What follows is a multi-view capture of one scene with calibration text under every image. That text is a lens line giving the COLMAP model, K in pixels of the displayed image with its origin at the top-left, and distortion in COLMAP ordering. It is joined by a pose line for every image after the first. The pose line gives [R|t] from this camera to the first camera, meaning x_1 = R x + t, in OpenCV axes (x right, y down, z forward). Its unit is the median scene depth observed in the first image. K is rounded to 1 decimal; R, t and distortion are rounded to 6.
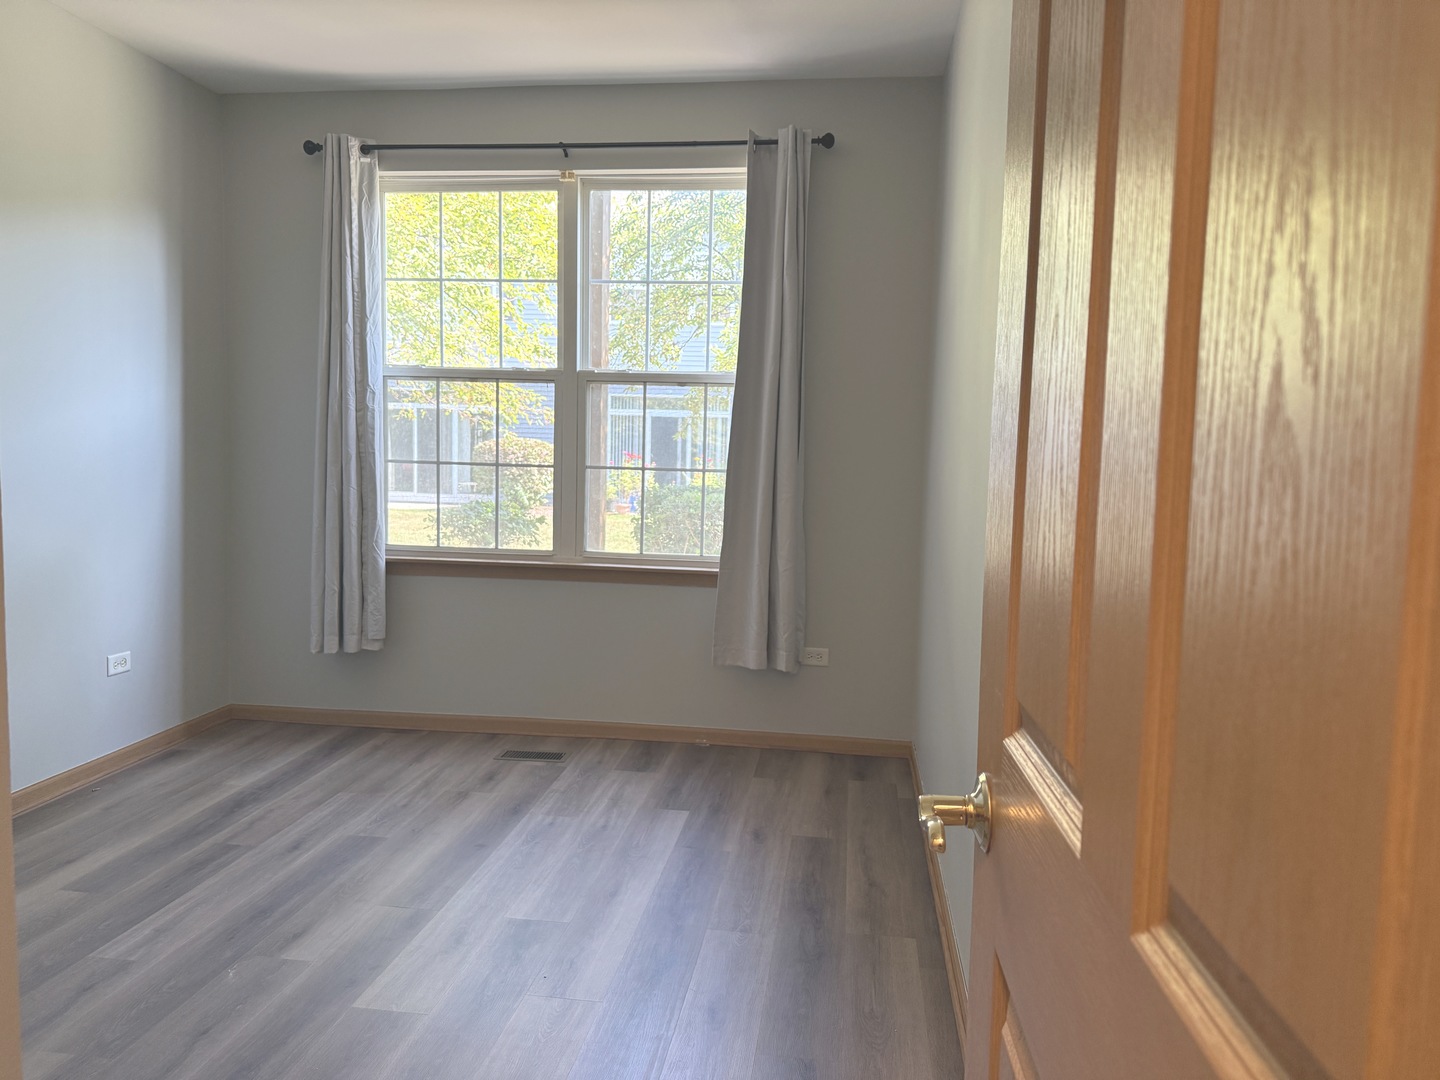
lens RADIAL K [[1013.2, 0, 720.0], [0, 1013.2, 540.0], [0, 0, 1]] dist [0.007727, -0.025429]
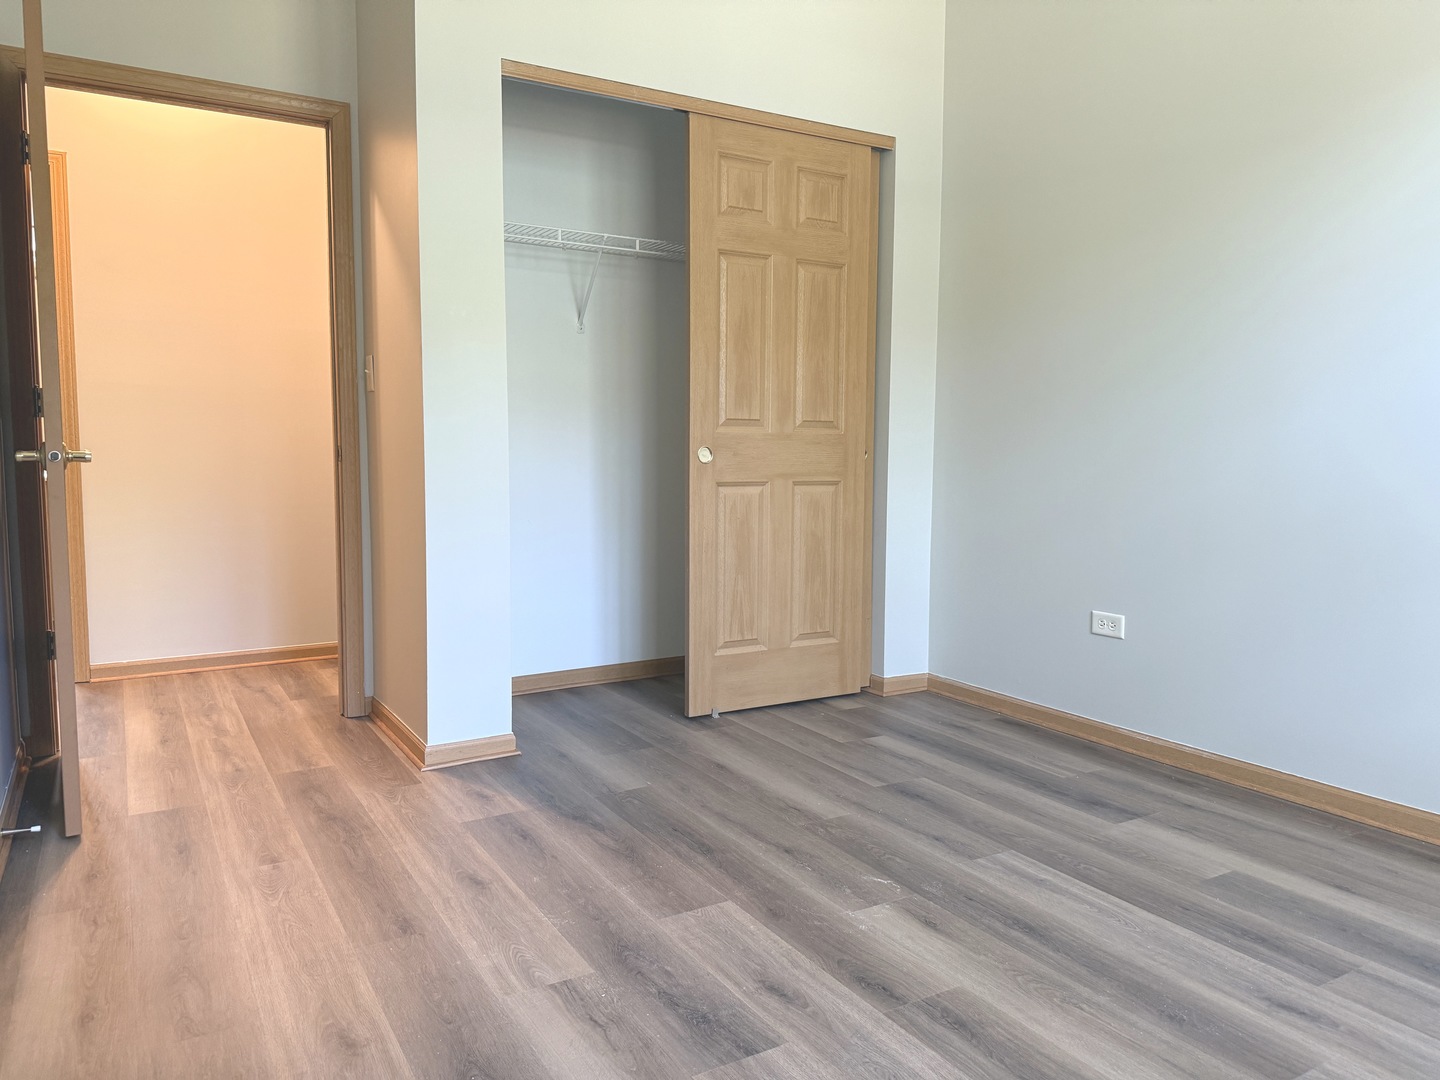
lens RADIAL K [[1013.2, 0, 720.0], [0, 1013.2, 540.0], [0, 0, 1]] dist [0.007727, -0.025429]
pose [[-0.794873, 0.023638, -0.606315, 0.181359], [-0.069039, 0.989228, 0.129076, 0.002790], [0.602835, 0.144459, -0.784679, 1.438406]]
